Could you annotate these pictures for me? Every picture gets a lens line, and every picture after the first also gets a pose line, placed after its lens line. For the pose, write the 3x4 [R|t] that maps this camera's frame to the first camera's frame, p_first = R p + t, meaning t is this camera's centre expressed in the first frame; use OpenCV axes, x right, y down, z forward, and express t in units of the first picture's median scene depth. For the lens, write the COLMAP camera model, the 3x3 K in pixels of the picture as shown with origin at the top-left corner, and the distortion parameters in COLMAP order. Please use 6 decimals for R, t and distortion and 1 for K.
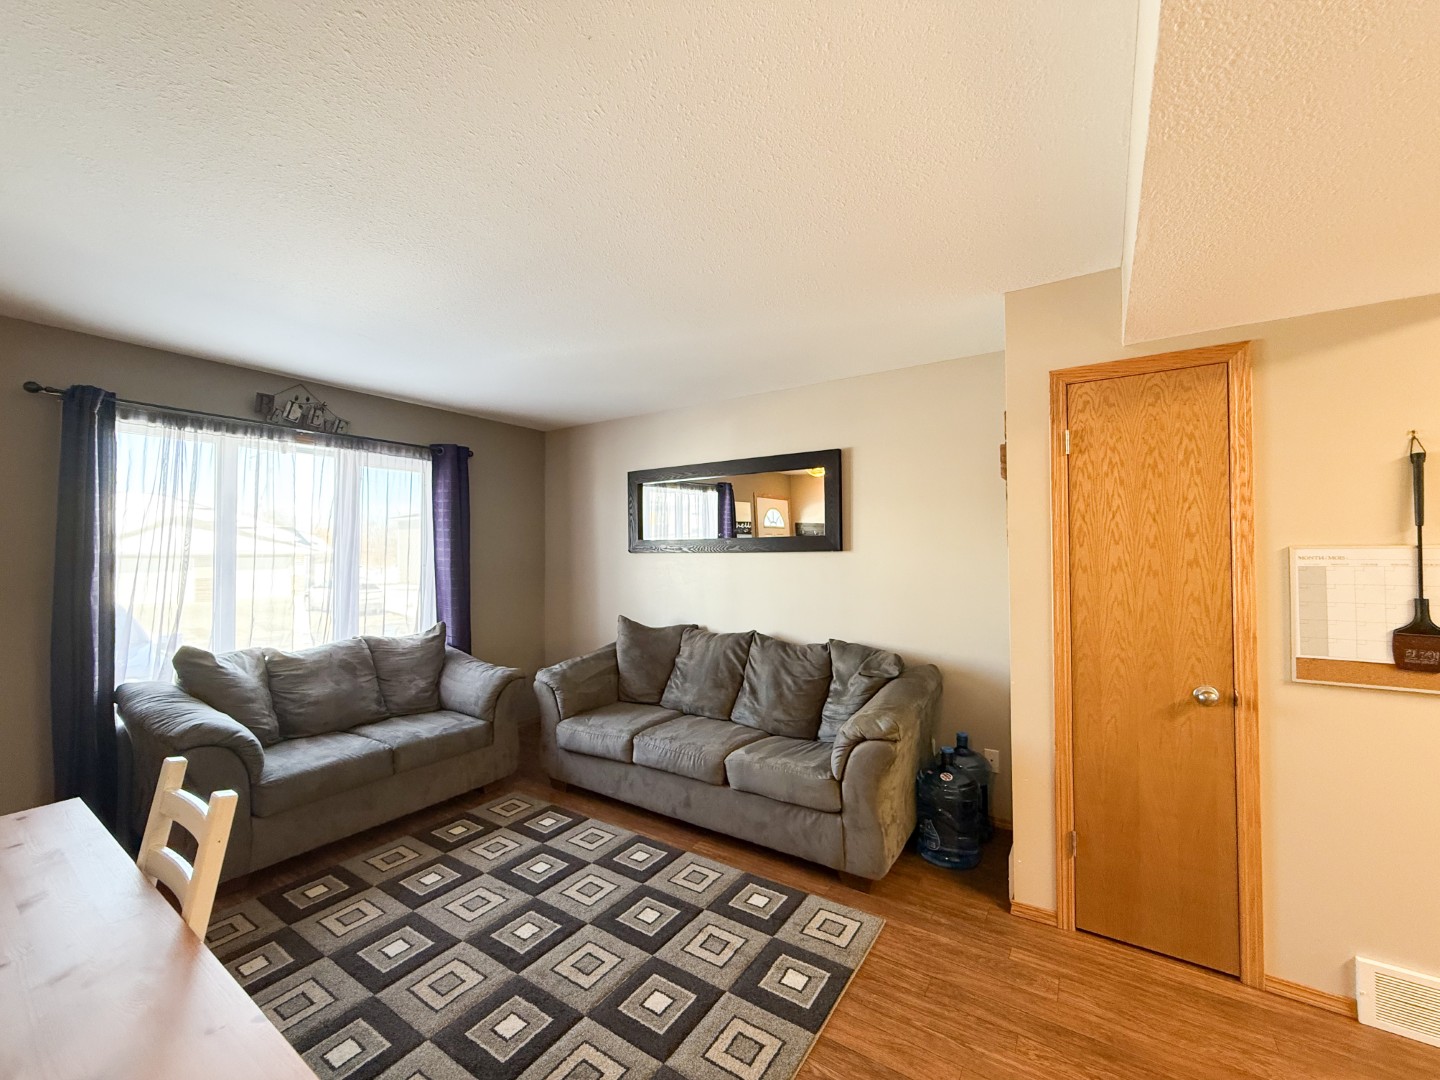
lens RADIAL K [[573.3, 0, 716.8], [0, 573.3, 541.4], [0, 0, 1]] dist [-0.001865, 0.000812]
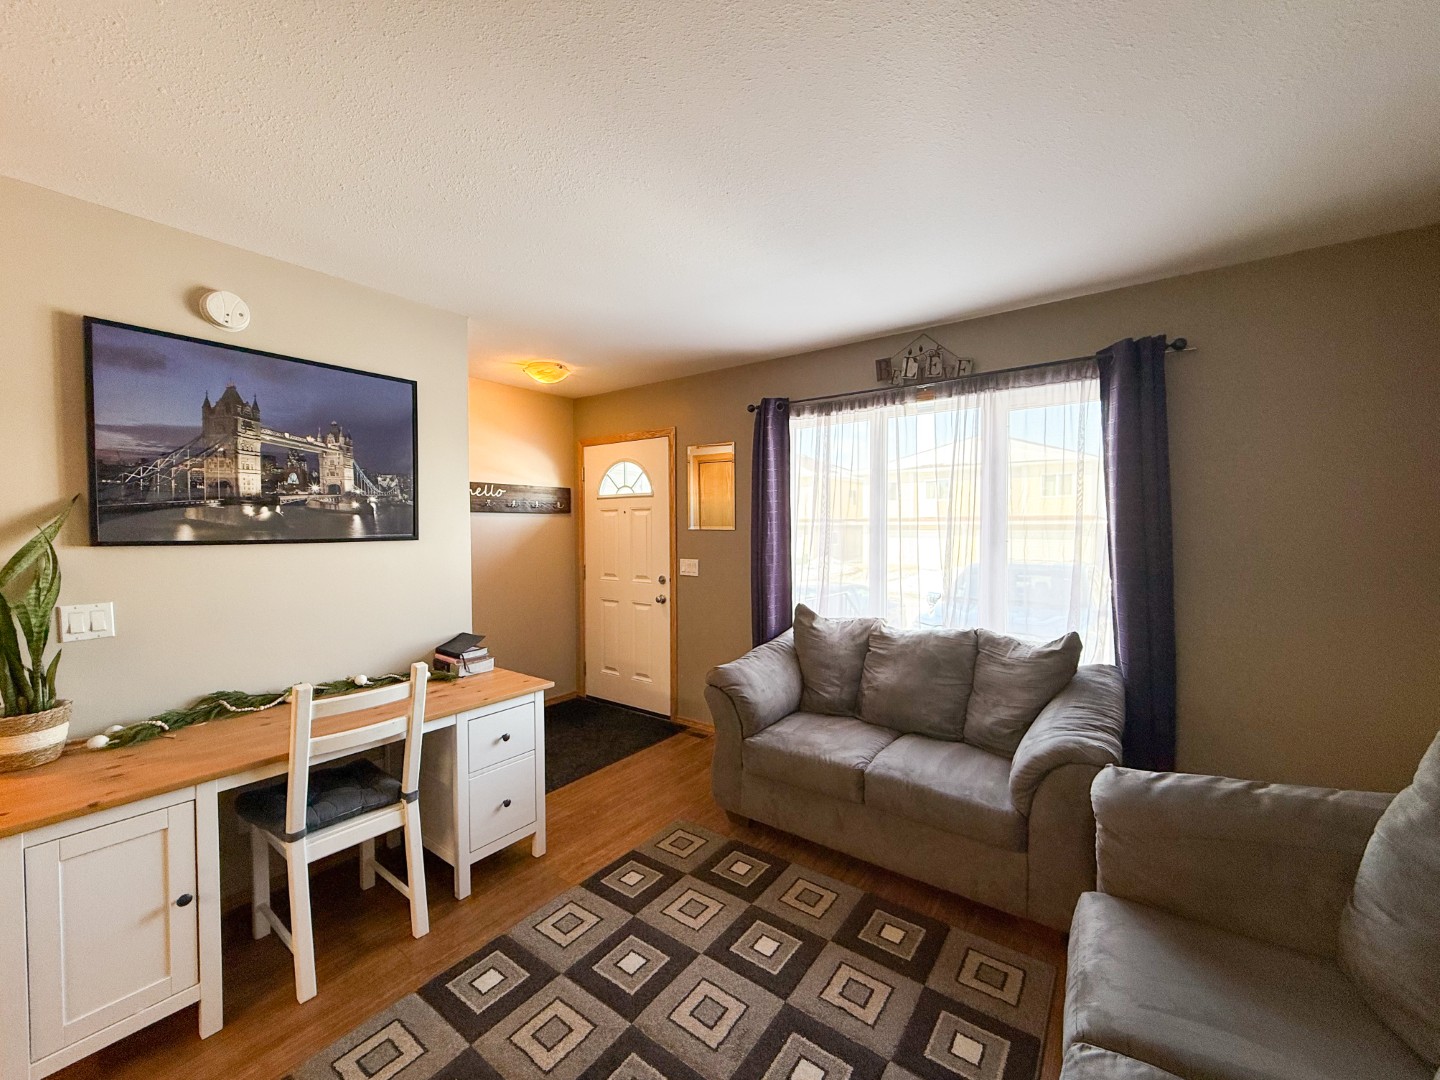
lens RADIAL K [[573.3, 0, 715.3], [0, 573.3, 538.9], [0, 0, 1]] dist [-0.001865, 0.000812]
pose [[-0.047026, 0.029199, -0.998467, 0.242617], [0.022807, 0.999343, 0.028150, 0.015013], [0.998633, -0.021448, -0.047661, 0.914208]]
